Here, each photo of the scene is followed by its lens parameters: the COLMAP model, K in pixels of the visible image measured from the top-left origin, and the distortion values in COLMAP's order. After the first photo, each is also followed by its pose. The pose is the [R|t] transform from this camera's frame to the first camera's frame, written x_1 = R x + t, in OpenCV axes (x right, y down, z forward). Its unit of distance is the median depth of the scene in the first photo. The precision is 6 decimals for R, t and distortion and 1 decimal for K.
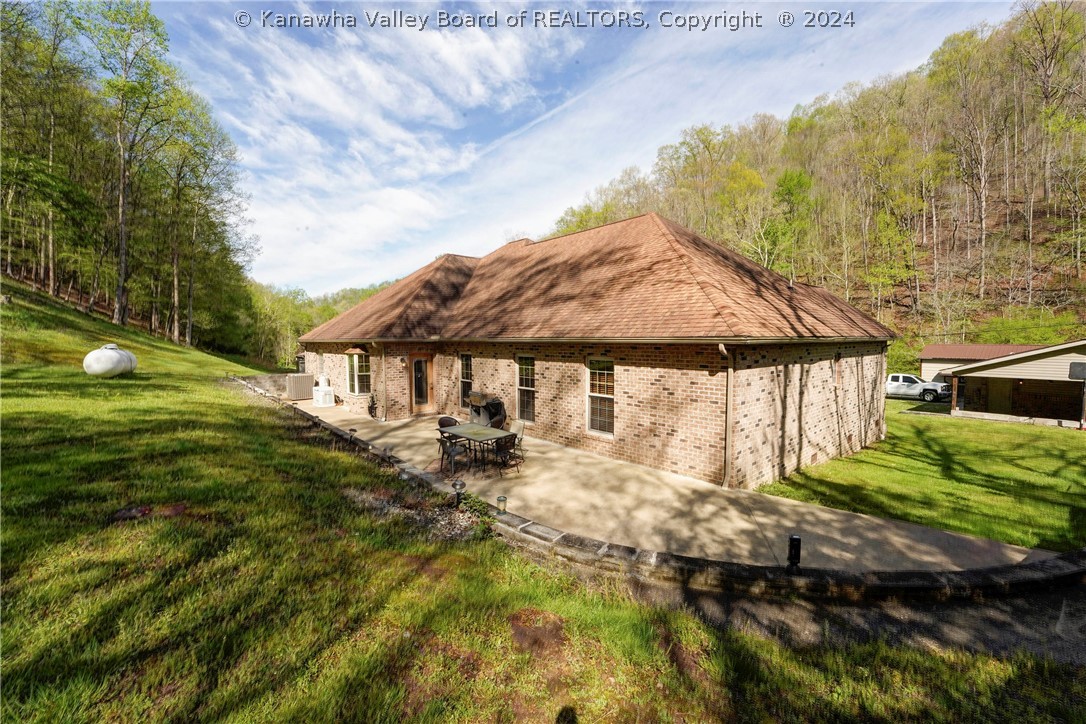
lens RADIAL K [[444.9, 0, 546.2], [0, 444.9, 360.7], [0, 0, 1]] dist [-0.003409, -0.000255]
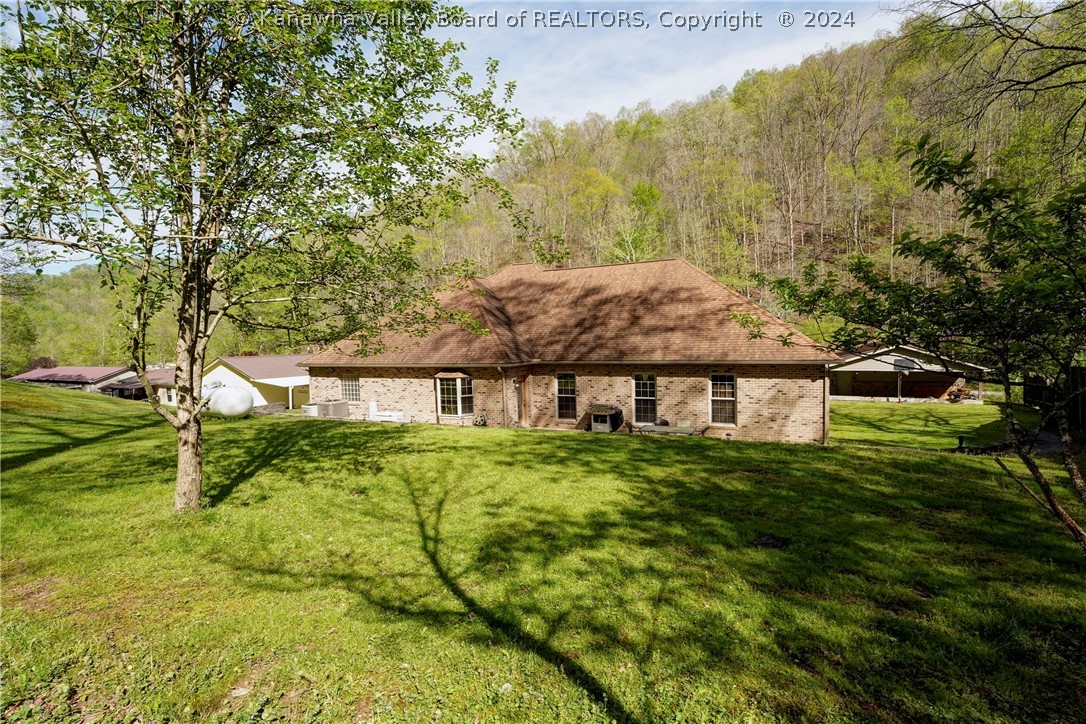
lens RADIAL K [[523.6, 0, 543.8], [0, 523.6, 362.1], [0, 0, 1]] dist [0.000497, 0.000071]
pose [[0.922087, -0.039025, 0.385009, -0.914164], [0.041067, 0.999152, 0.002920, -0.061405], [-0.384797, 0.013118, 0.922908, -0.314899]]
